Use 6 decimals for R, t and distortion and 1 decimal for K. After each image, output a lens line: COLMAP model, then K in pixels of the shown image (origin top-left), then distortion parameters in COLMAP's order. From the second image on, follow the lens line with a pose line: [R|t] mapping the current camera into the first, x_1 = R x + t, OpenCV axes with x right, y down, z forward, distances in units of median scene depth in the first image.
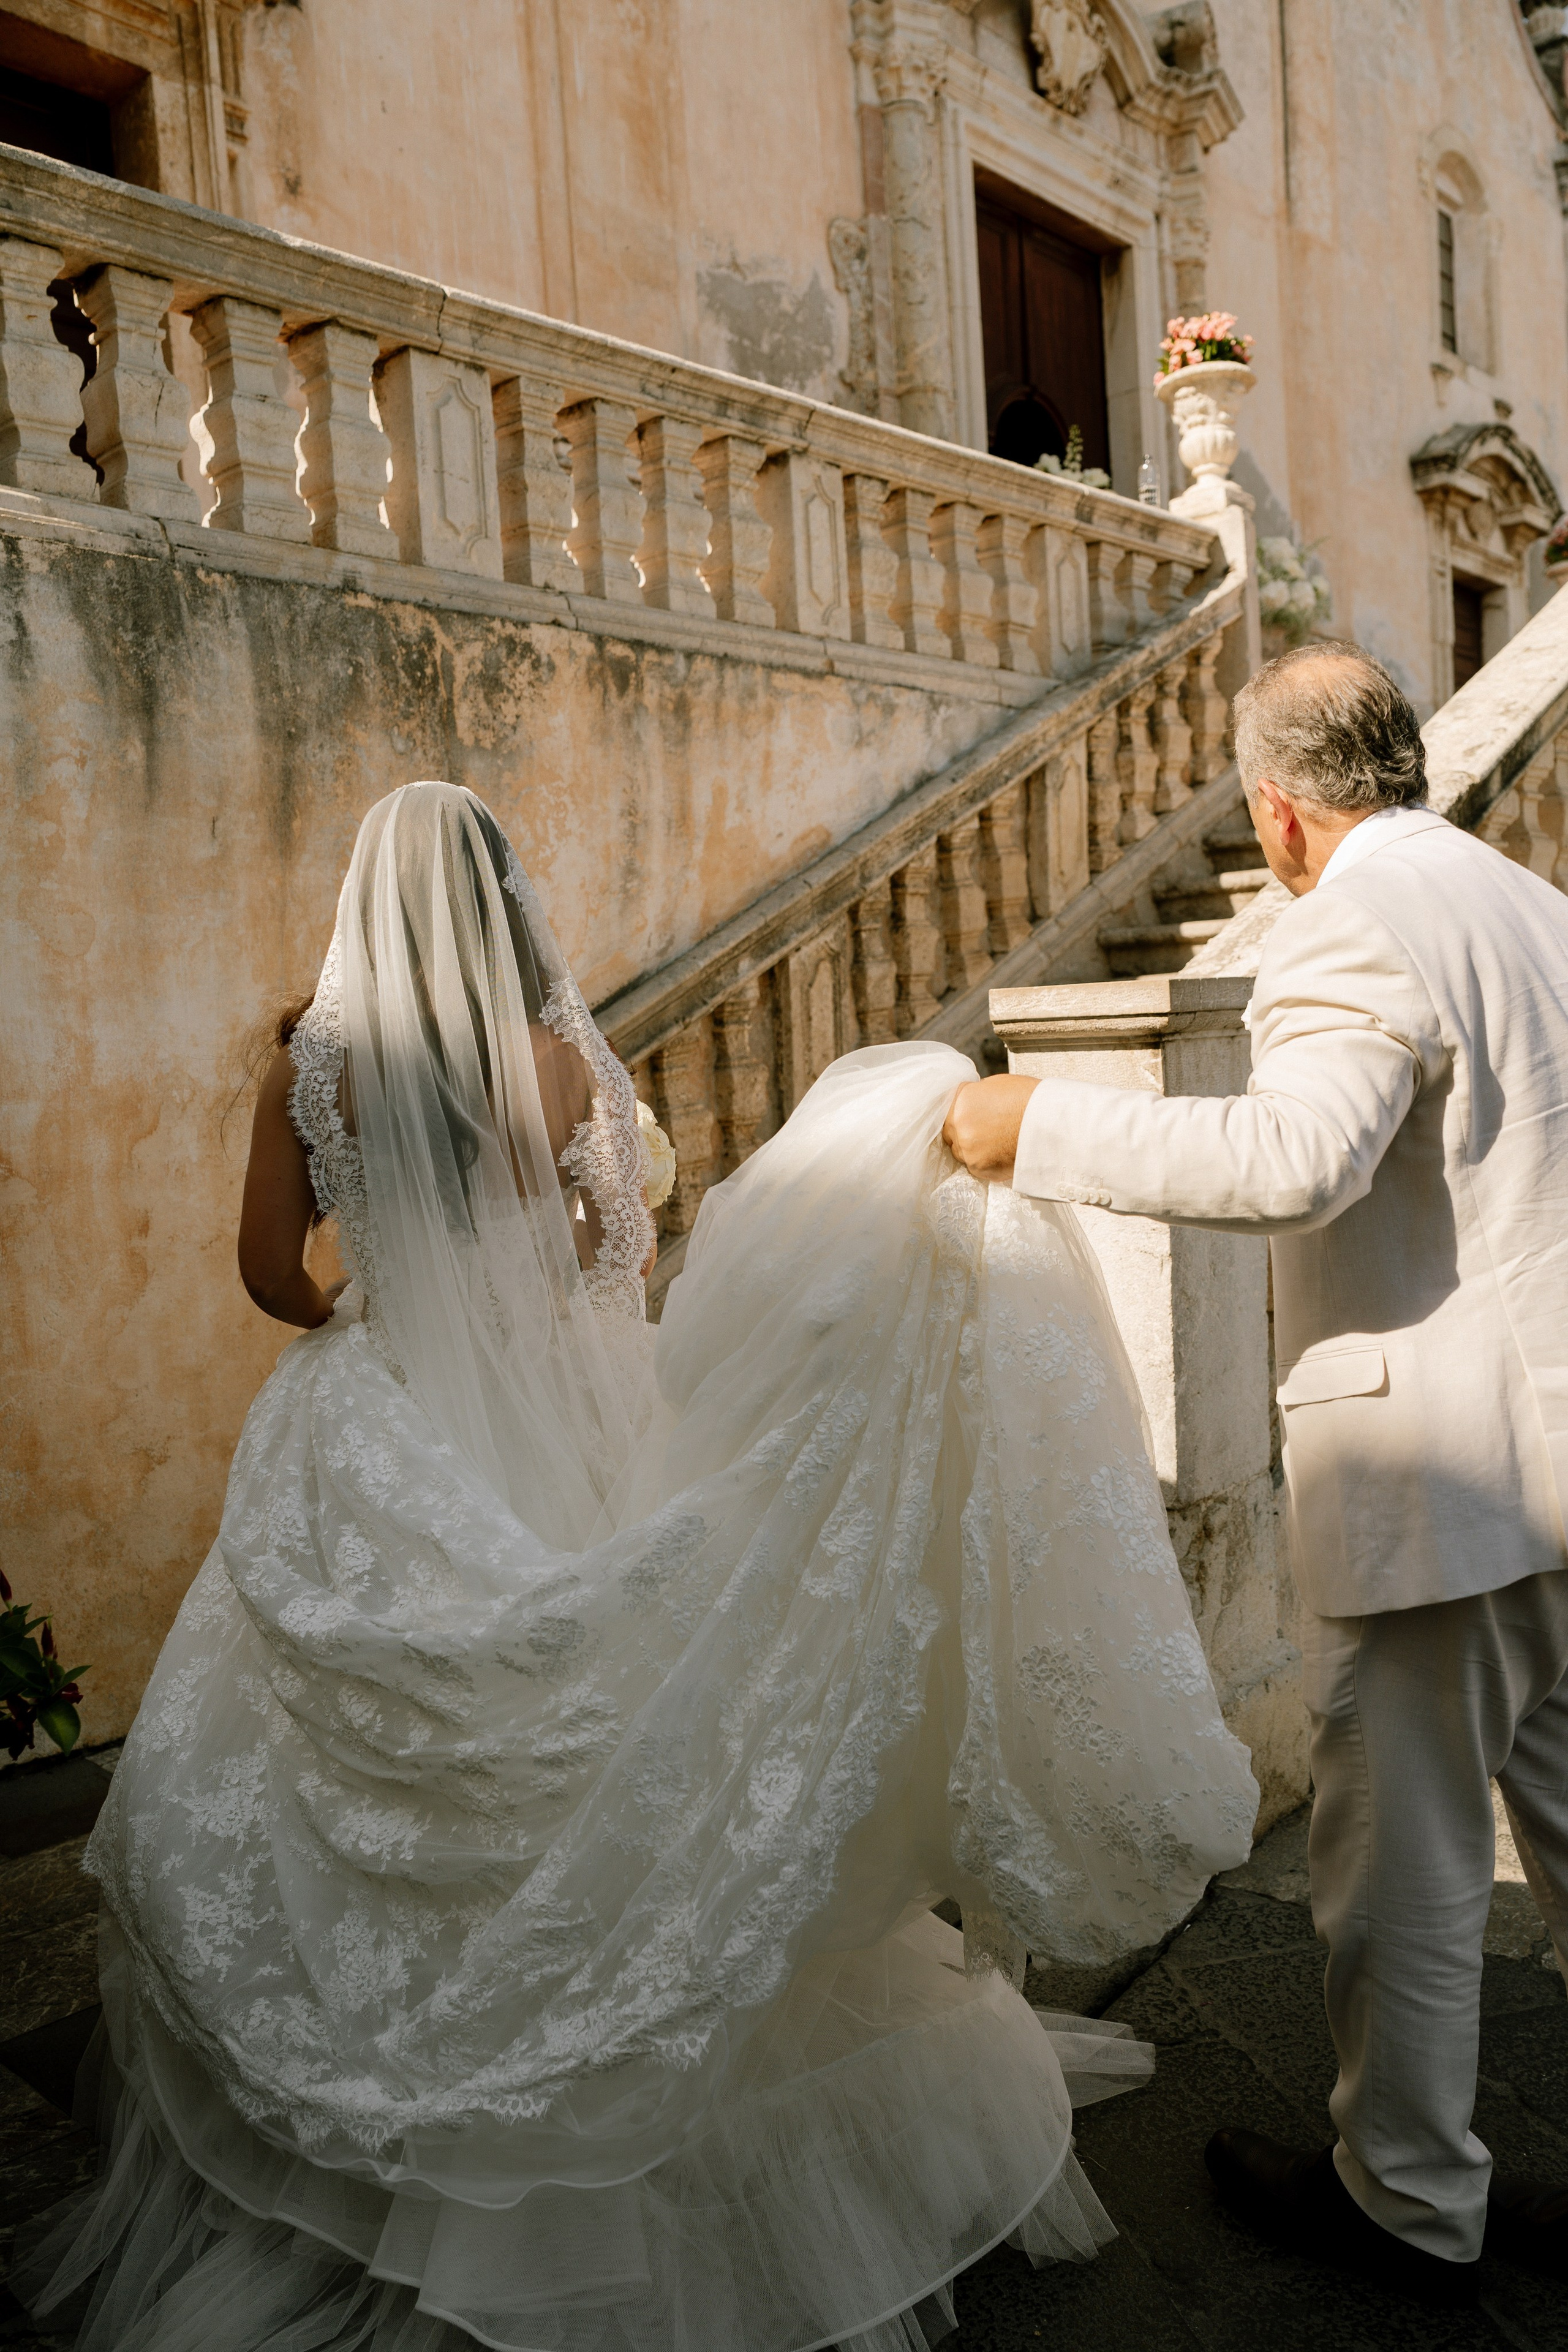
lens RADIAL K [[1905.1, 0, 793.9], [0, 1905.1, 1184.9], [0, 0, 1]] dist [0.004586, -0.011588]
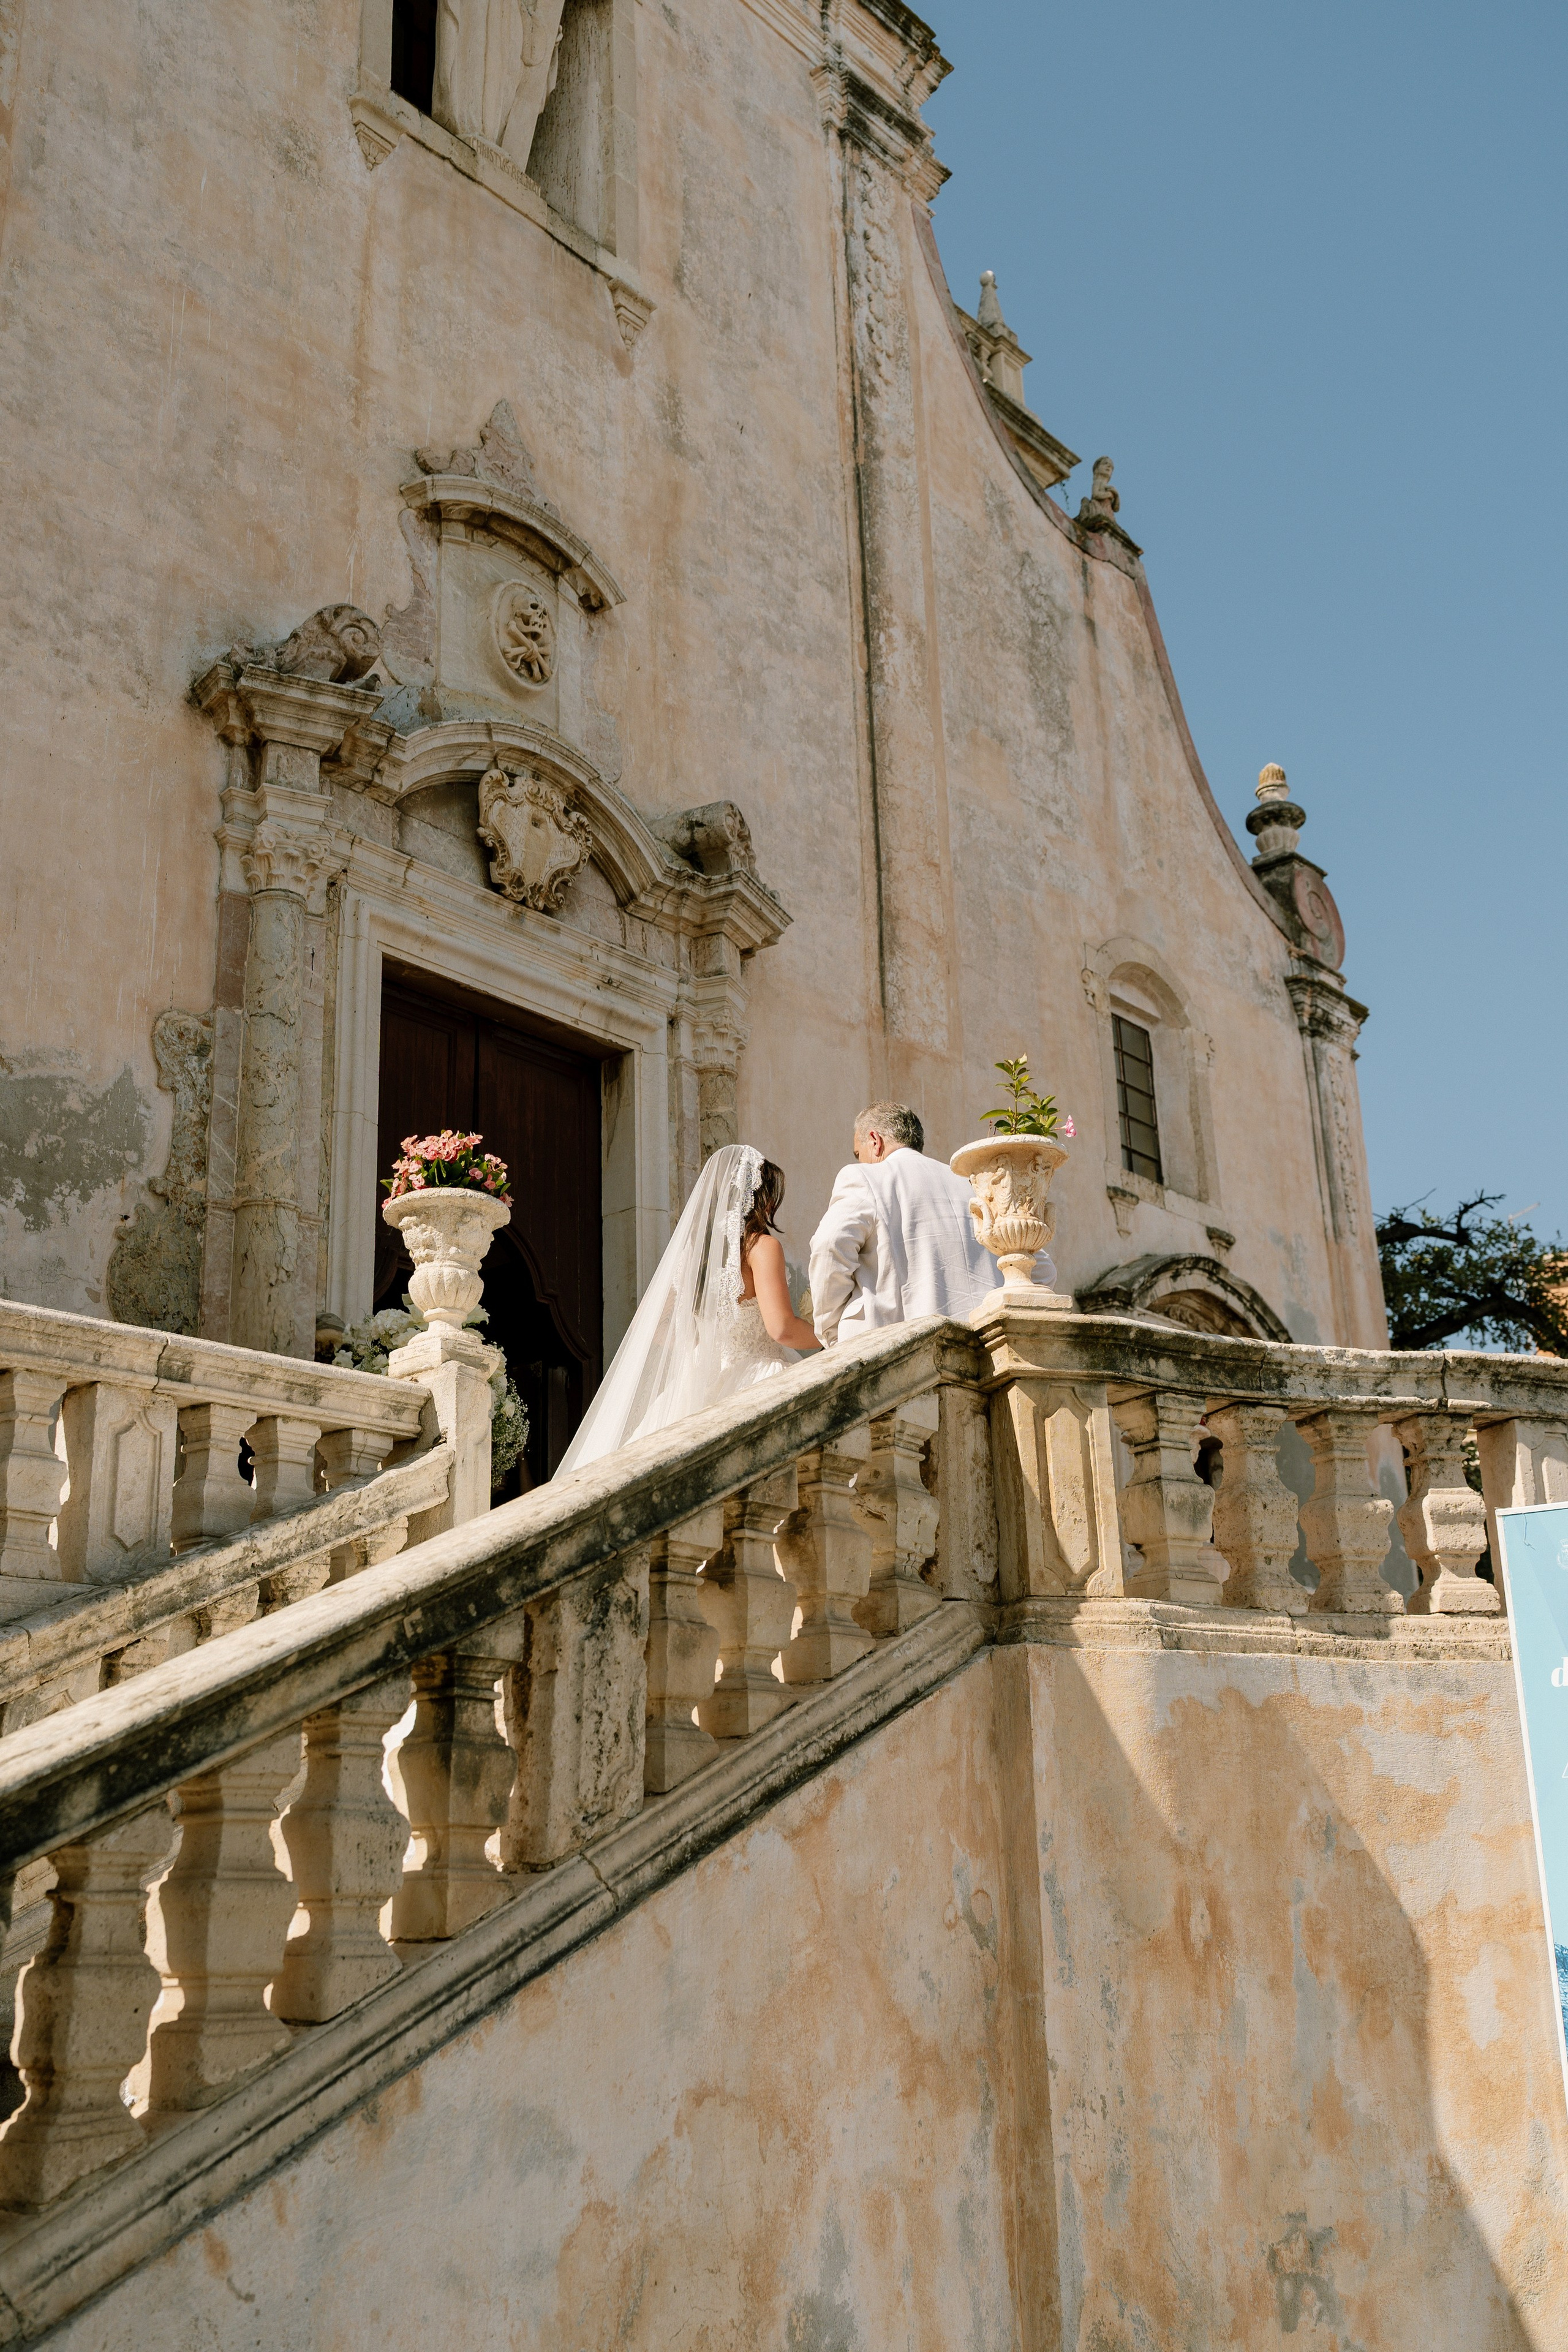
lens RADIAL K [[2354.0, 0, 784.0], [0, 2354.0, 1176.0], [0, 0, 1]] dist [-0.001908, 0.000629]
pose [[0.999348, 0.030078, 0.019951, 0.267763], [-0.019980, 0.921357, -0.388204, -0.045840], [-0.030058, 0.387553, 0.921357, 0.071275]]
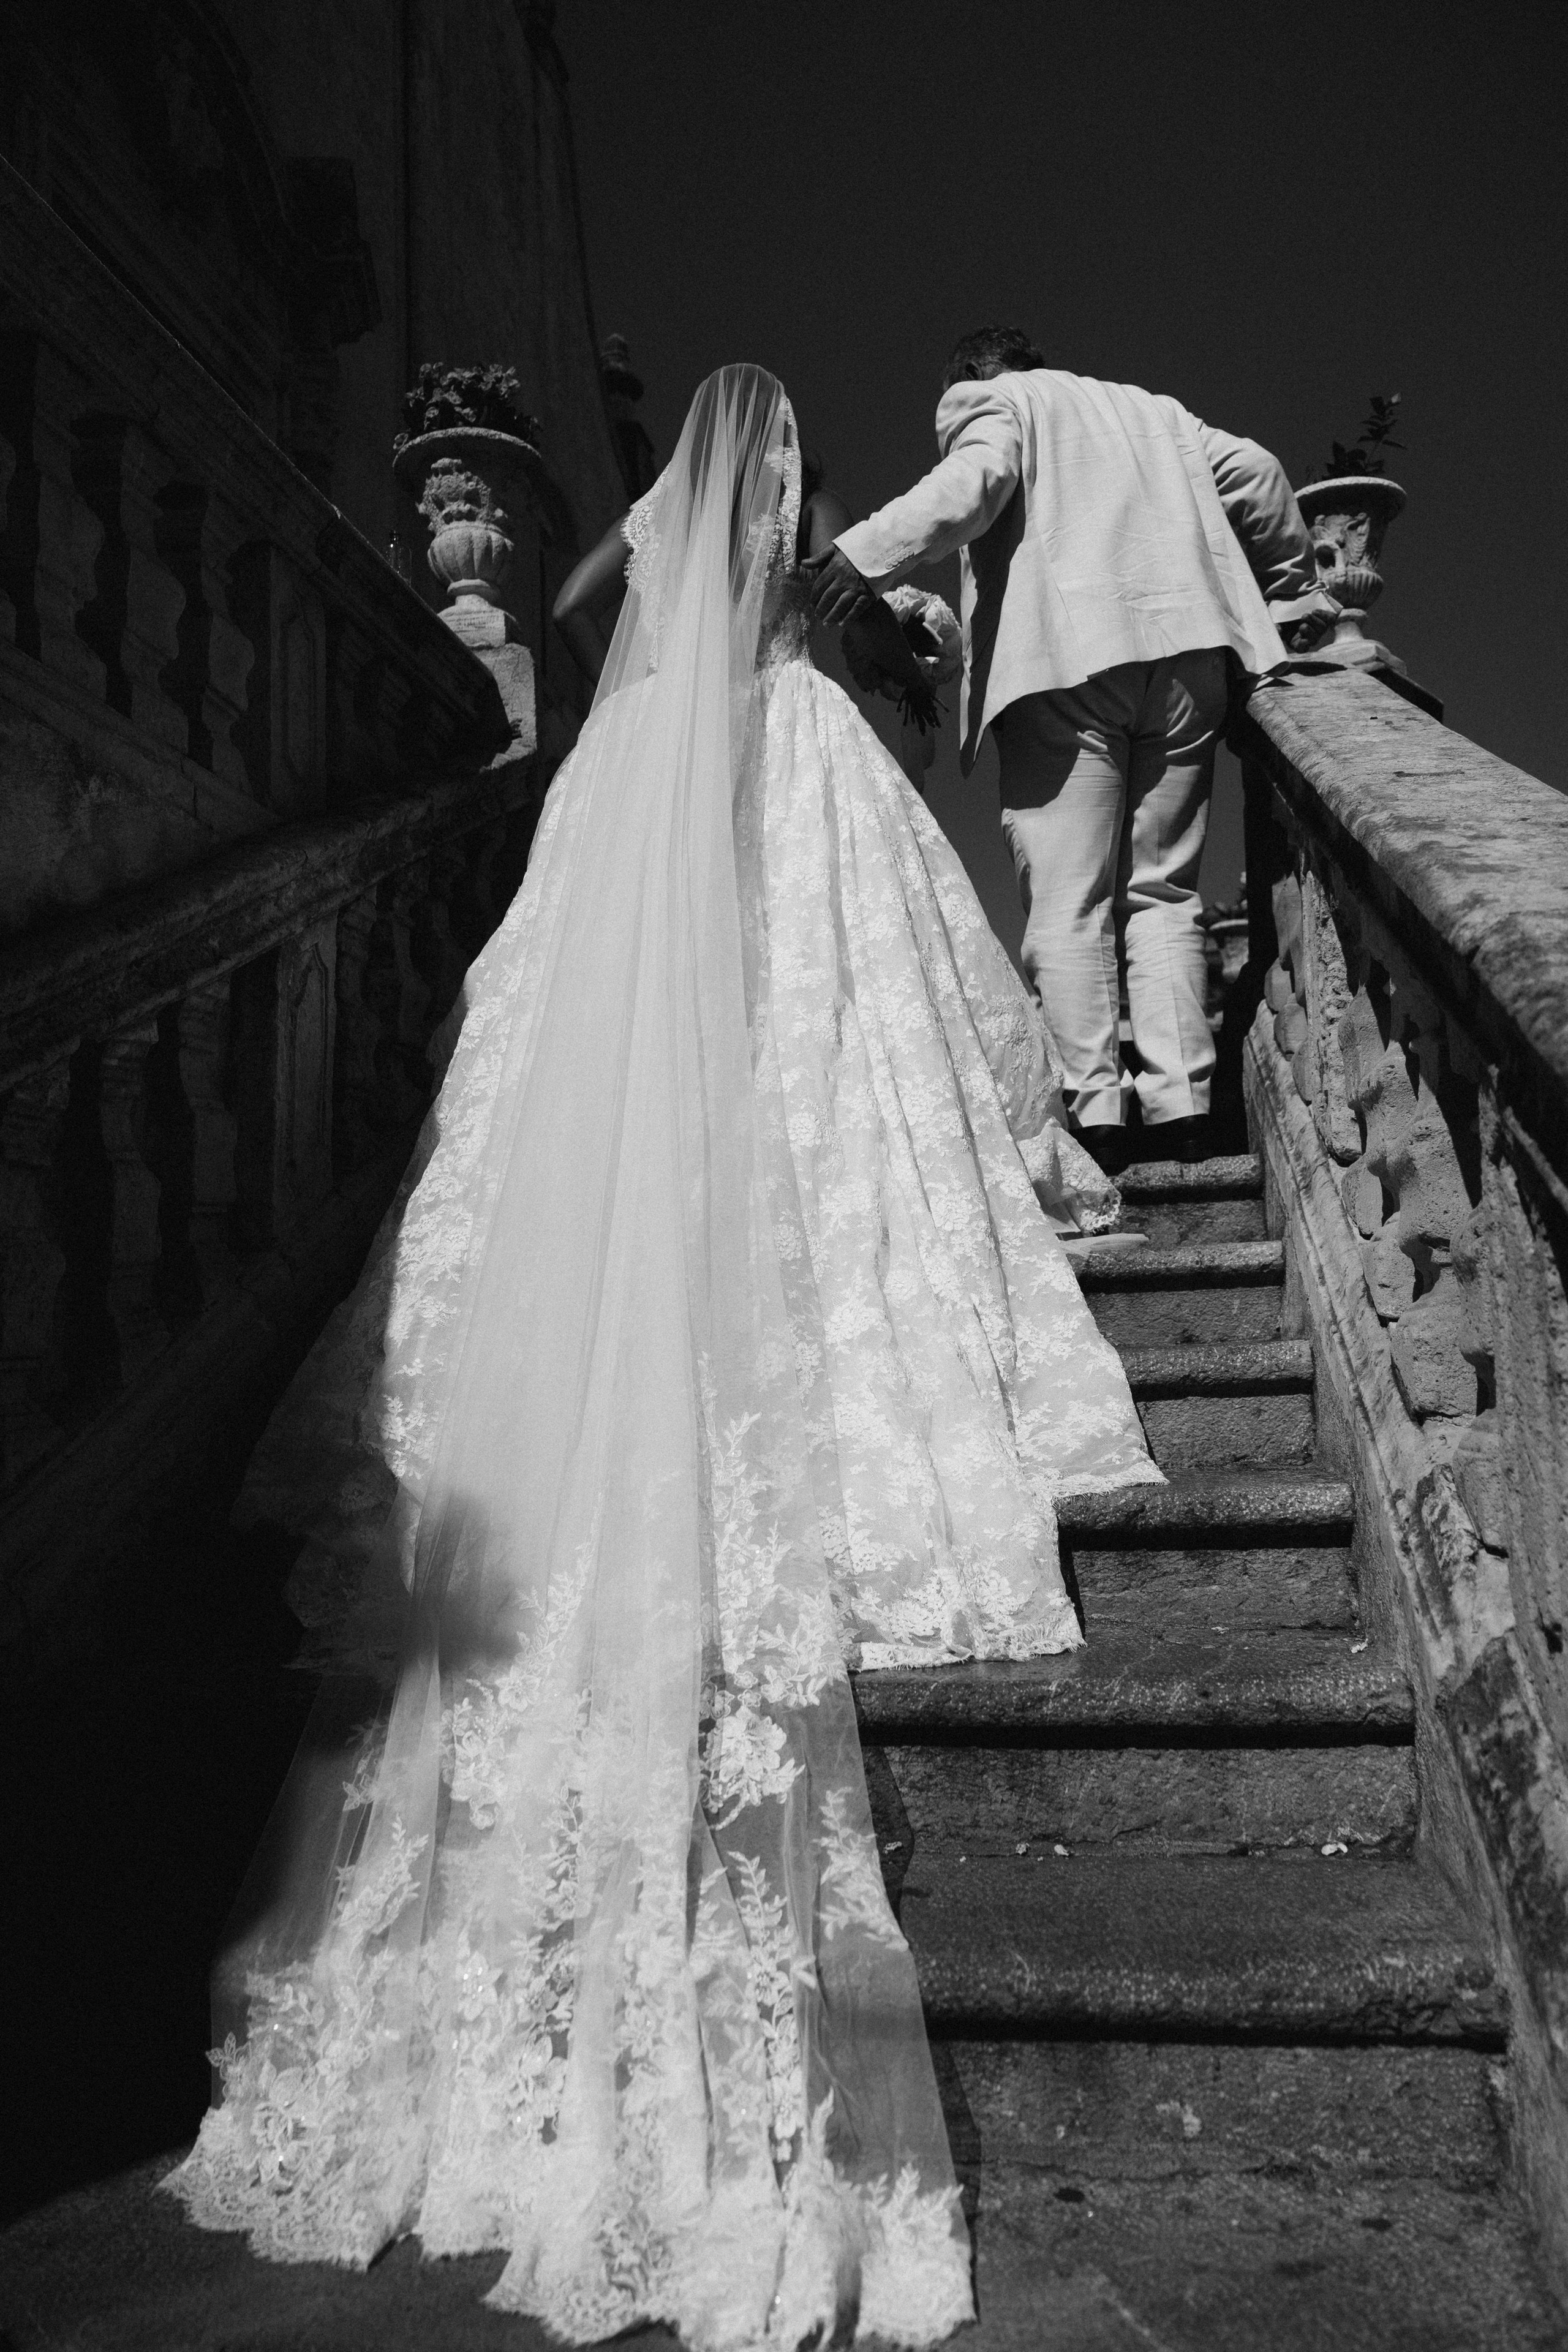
lens RADIAL K [[1905.1, 0, 793.9], [0, 1905.1, 1184.9], [0, 0, 1]] dist [0.004586, -0.011588]
pose [[0.854189, 0.086827, 0.512663, -0.003432], [0.012435, 0.982266, -0.187080, -0.041700], [-0.519815, 0.166176, 0.837961, 0.343314]]
